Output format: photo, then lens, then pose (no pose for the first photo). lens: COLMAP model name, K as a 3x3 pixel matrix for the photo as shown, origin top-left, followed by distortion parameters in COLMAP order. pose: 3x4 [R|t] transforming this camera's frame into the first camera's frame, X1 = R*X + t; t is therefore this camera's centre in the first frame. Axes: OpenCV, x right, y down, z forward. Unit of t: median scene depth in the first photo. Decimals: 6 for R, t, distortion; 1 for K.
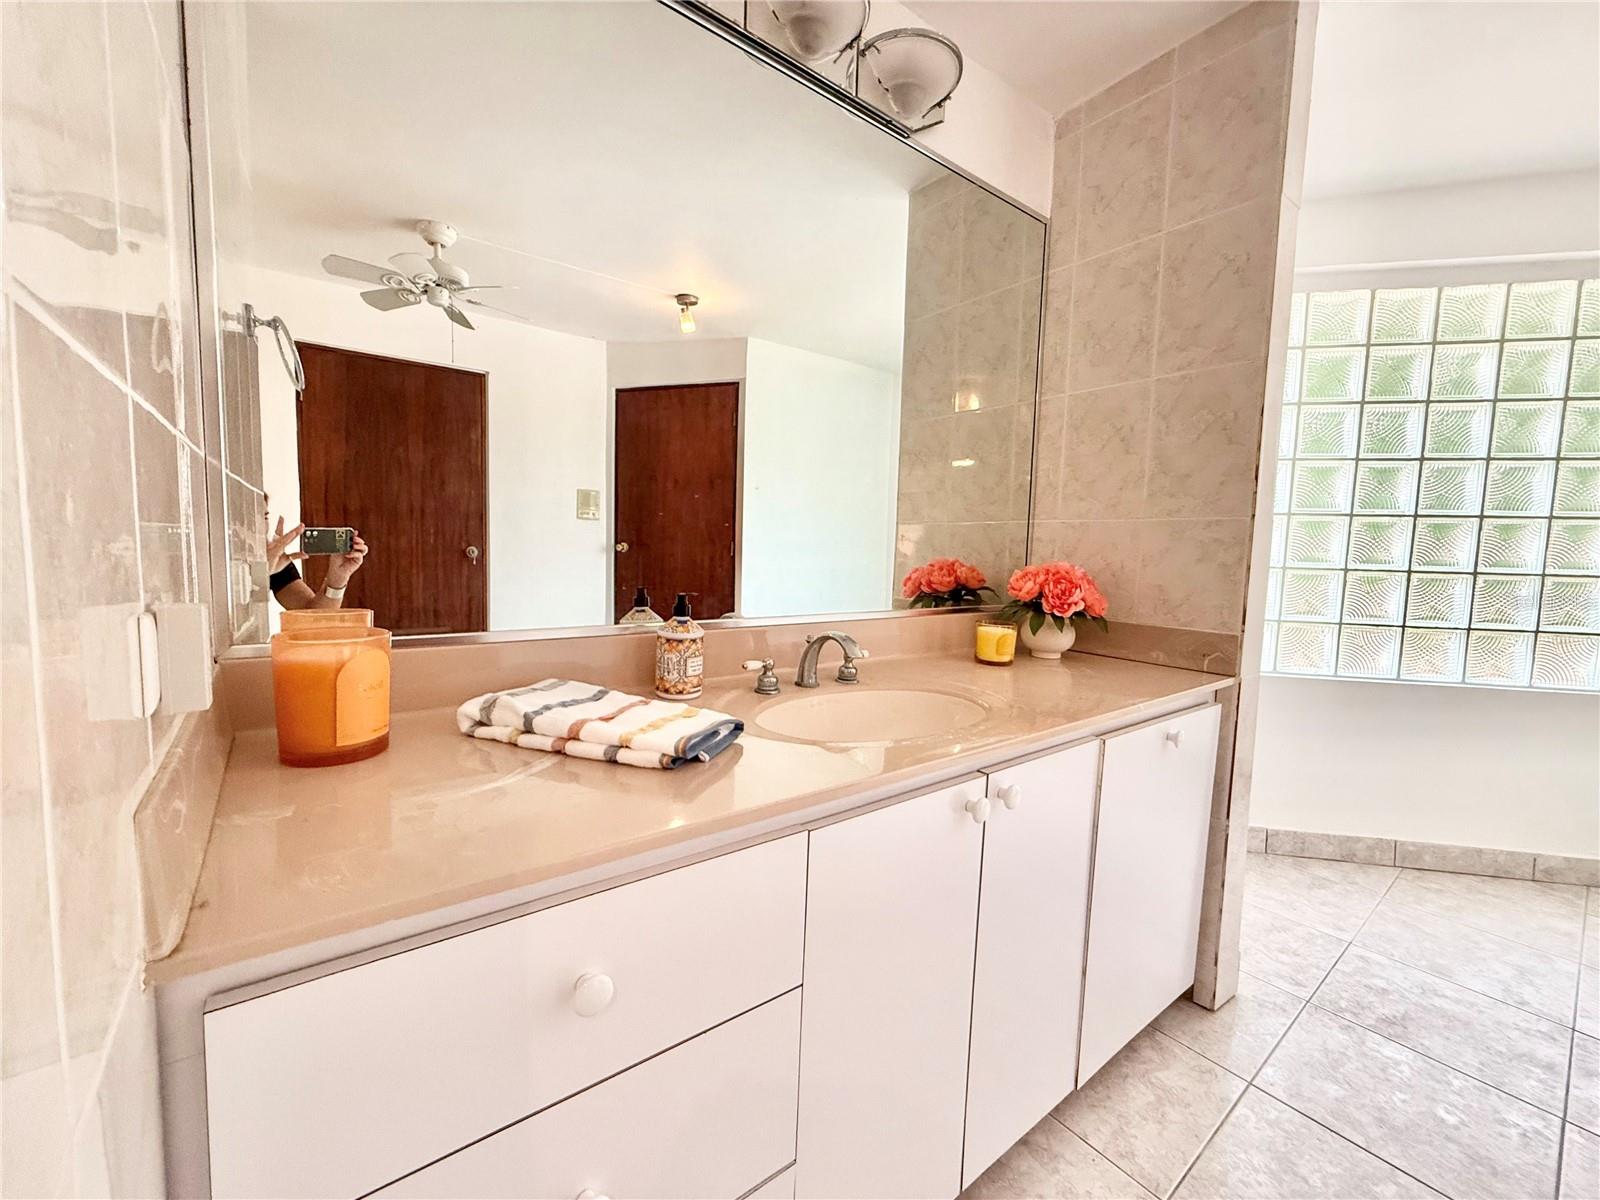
lens RADIAL K [[637.6, 0, 793.5], [0, 637.6, 599.7], [0, 0, 1]] dist [0.000506, -0.000636]
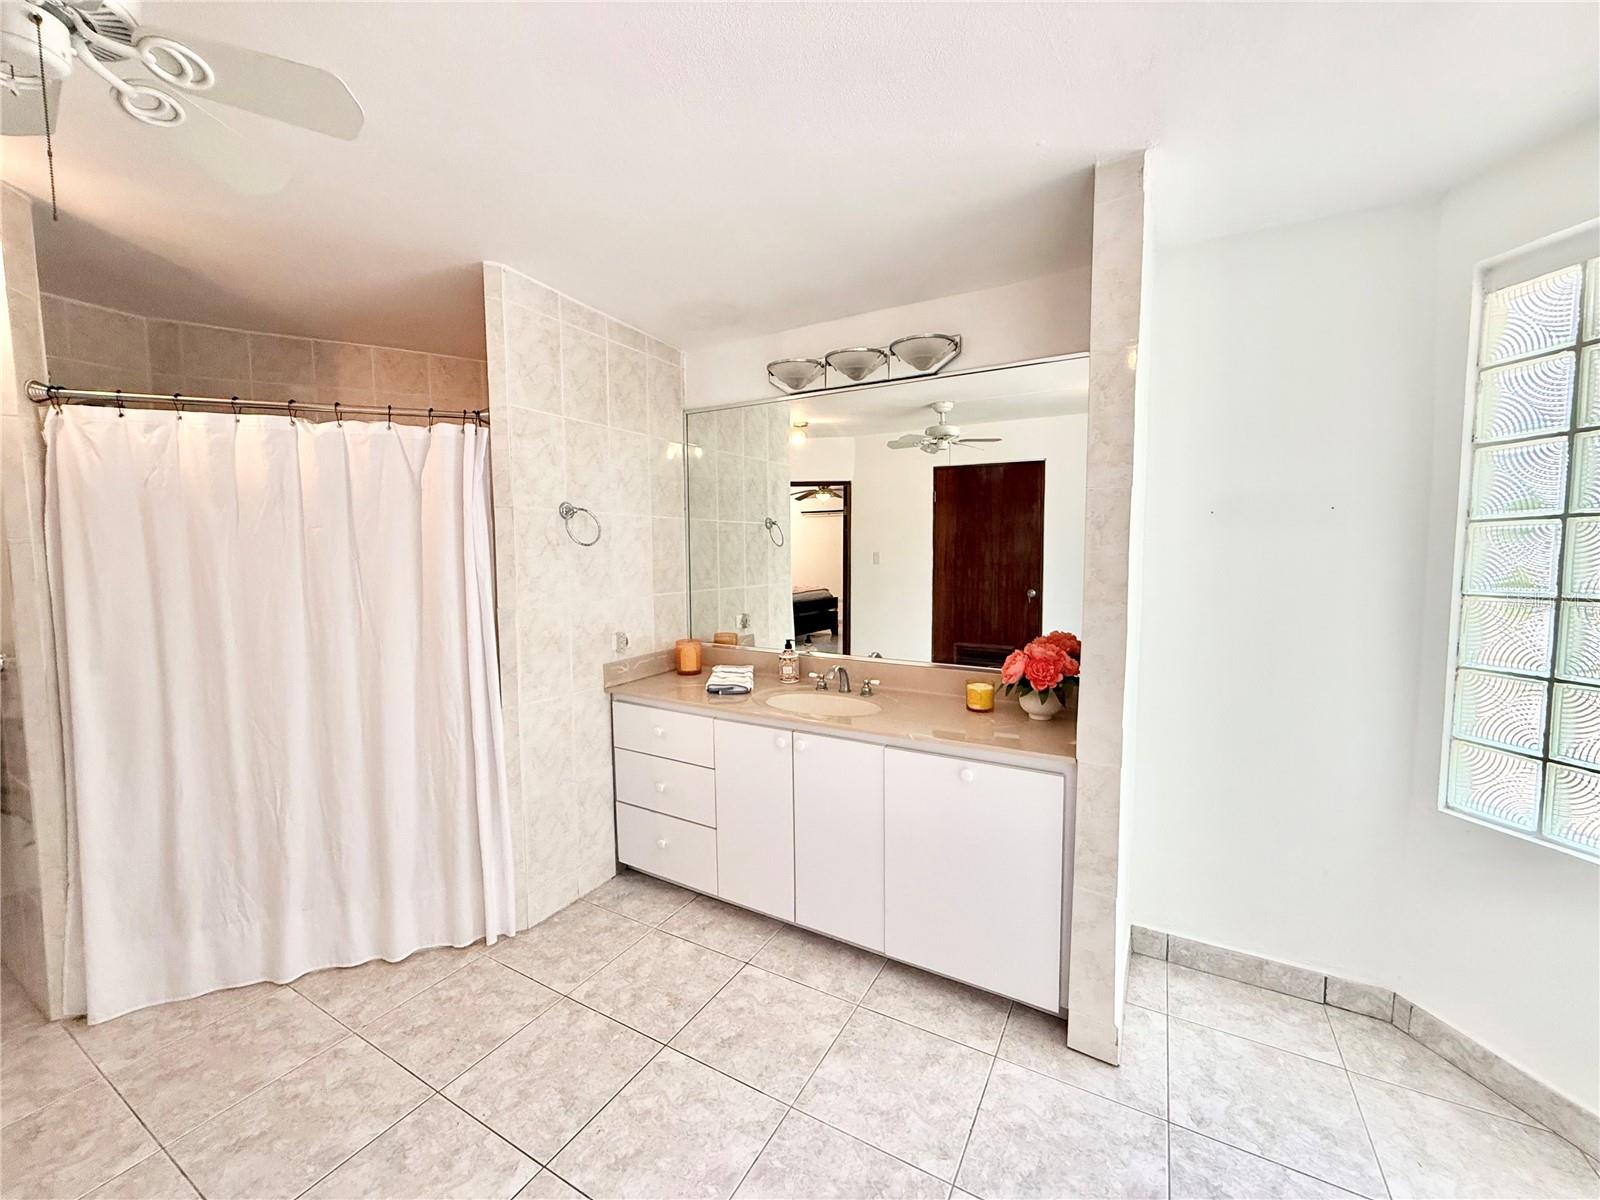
lens RADIAL K [[637.6, 0, 795.0], [0, 637.6, 599.4], [0, 0, 1]] dist [0.000506, -0.000636]
pose [[0.380519, 0.040894, -0.923868, 1.291400], [-0.061356, 0.997937, 0.018902, -0.130917], [0.922735, 0.049493, 0.382244, 0.057110]]
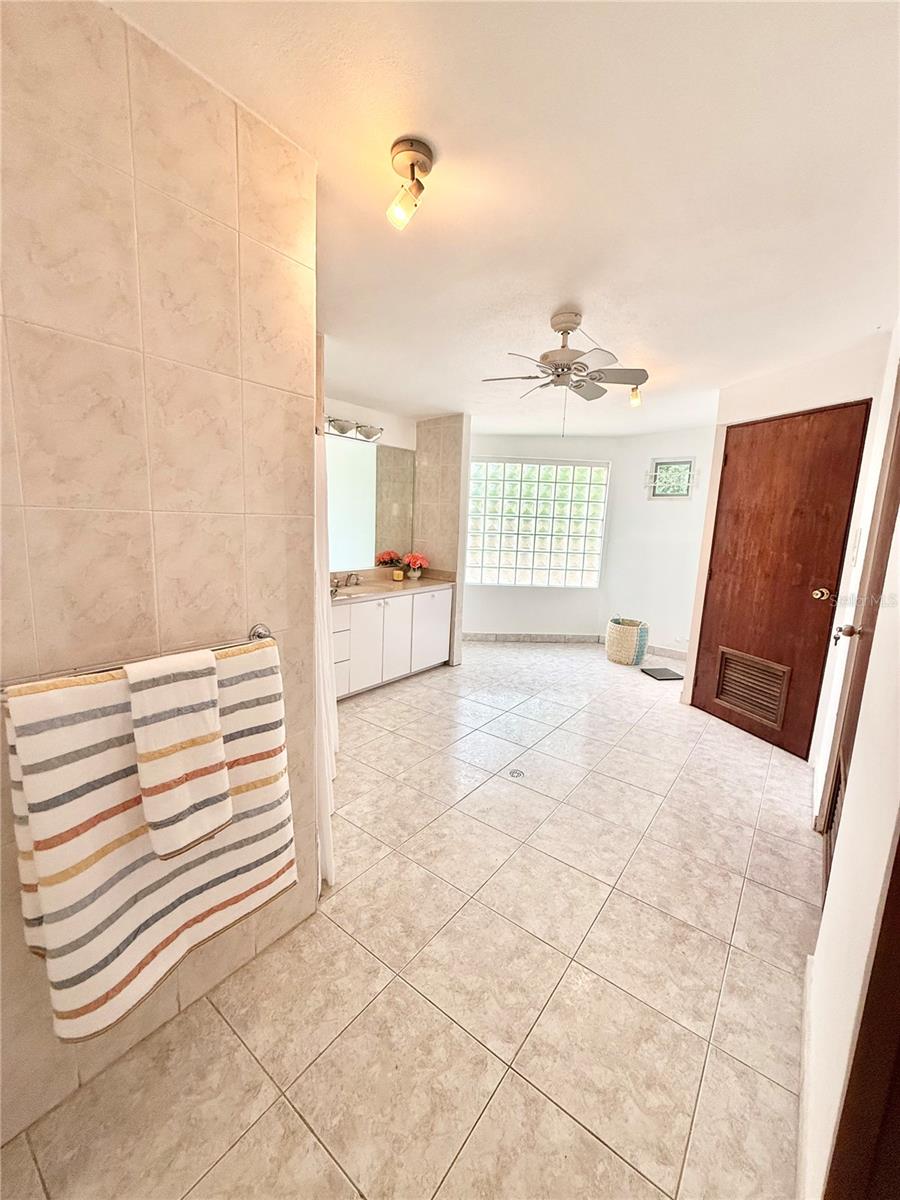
lens RADIAL K [[478.2, 0, 449.8], [0, 478.2, 594.4], [0, 0, 1]] dist [0.000506, -0.000636]
pose [[0.966984, -0.031985, 0.252820, -0.090338], [0.009884, 0.996053, 0.088212, -0.058351], [-0.254644, -0.082800, 0.963484, -1.589053]]
